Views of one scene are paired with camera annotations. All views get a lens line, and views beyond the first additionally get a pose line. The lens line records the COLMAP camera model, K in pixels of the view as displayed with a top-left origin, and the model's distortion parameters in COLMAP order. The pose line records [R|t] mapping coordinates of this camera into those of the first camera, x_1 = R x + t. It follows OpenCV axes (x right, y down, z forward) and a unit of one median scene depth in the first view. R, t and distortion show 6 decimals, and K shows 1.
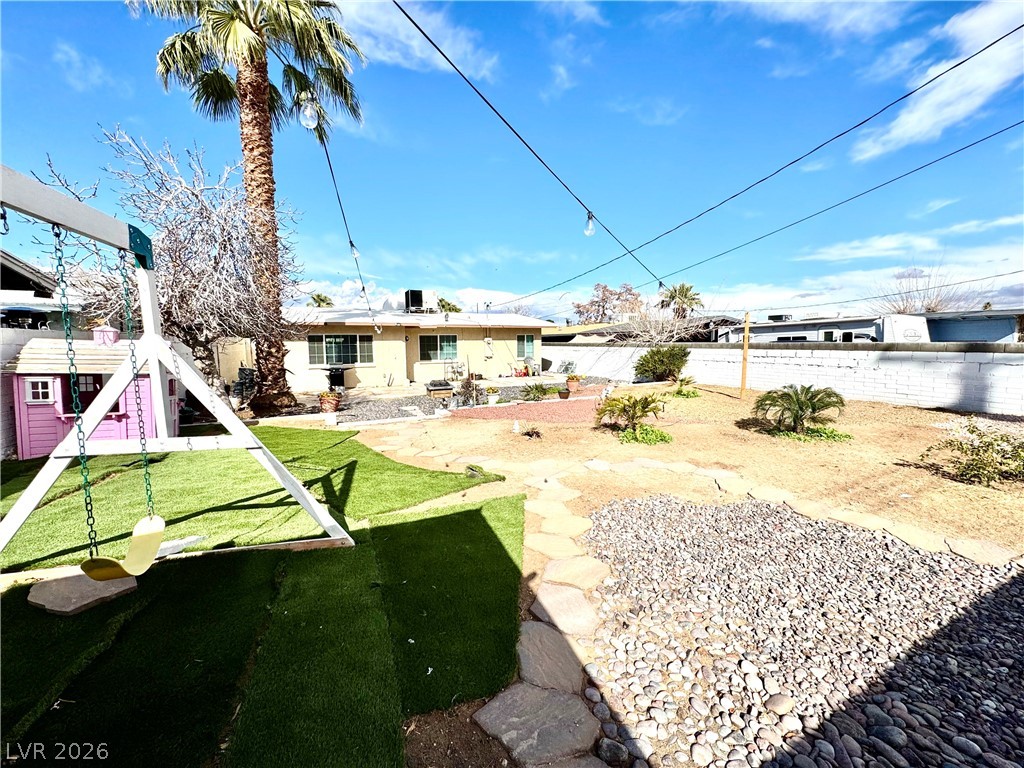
lens RADIAL K [[410.5, 0, 512.0], [0, 410.5, 384.0], [0, 0, 1]] dist [-0.044979, 0.000009]
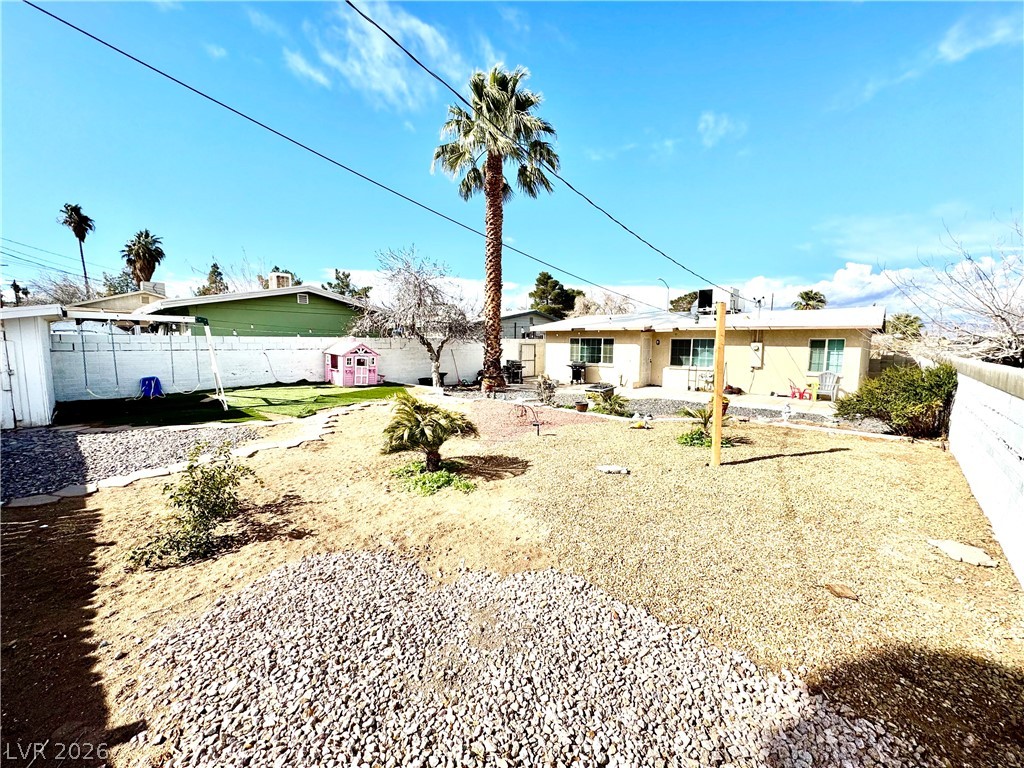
lens RADIAL K [[410.5, 0, 512.0], [0, 410.5, 384.0], [0, 0, 1]] dist [-0.044979, 0.000009]
pose [[0.311151, 0.100779, -0.945002, 0.536605], [-0.111860, 0.991333, 0.068889, -0.036167], [0.943754, 0.084273, 0.319727, 0.330438]]
